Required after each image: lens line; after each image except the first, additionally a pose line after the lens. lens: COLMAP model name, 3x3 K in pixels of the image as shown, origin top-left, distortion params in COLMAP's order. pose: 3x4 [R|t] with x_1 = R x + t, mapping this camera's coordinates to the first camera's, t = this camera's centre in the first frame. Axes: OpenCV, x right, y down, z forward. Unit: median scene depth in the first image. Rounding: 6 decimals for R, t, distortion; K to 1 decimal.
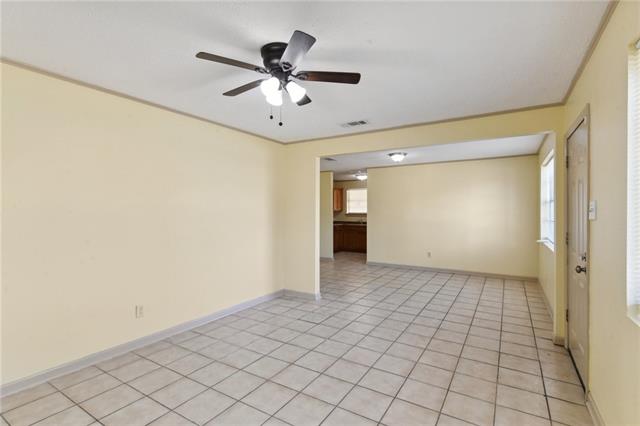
lens RADIAL K [[307.6, 0, 318.5], [0, 307.6, 215.0], [0, 0, 1]] dist [0.039405, -0.006117]
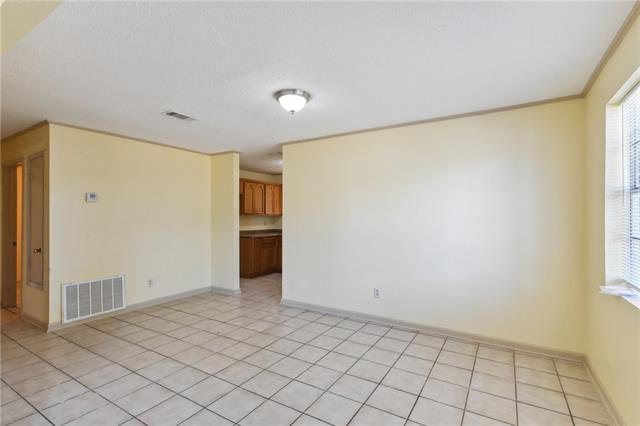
lens RADIAL K [[307.6, 0, 335.0], [0, 307.6, 212.4], [0, 0, 1]] dist [0.039405, -0.006117]
pose [[0.999991, -0.004164, -0.000482, 0.394160], [0.004157, 0.999887, -0.014435, -0.006130], [0.000542, 0.014433, 0.999896, 0.634417]]
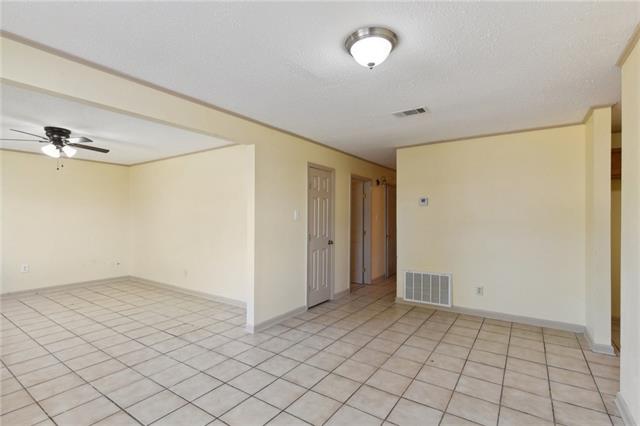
lens RADIAL K [[307.6, 0, 311.0], [0, 307.6, 219.9], [0, 0, 1]] dist [0.039405, -0.006117]
pose [[-0.074800, 0.001050, -0.997198, 0.752727], [-0.007478, 0.999971, 0.001614, -0.003070], [0.997171, 0.007578, -0.074790, 1.221076]]
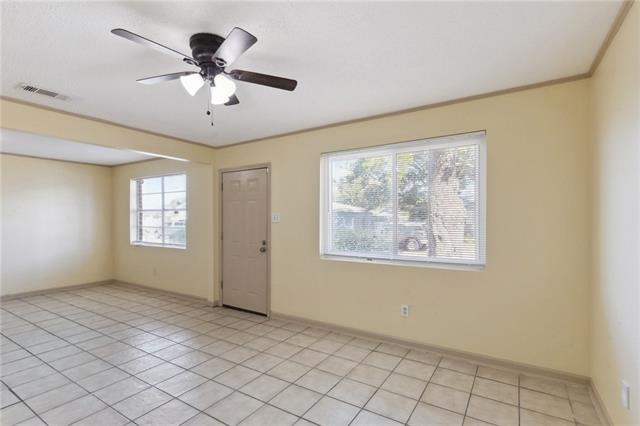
lens RADIAL K [[307.6, 0, 321.5], [0, 307.6, 217.7], [0, 0, 1]] dist [0.039405, -0.006117]
pose [[0.013779, 0.008778, 0.999867, -0.489791], [0.011680, 0.999892, -0.008939, 0.002270], [-0.999837, 0.011801, 0.013675, 0.309039]]
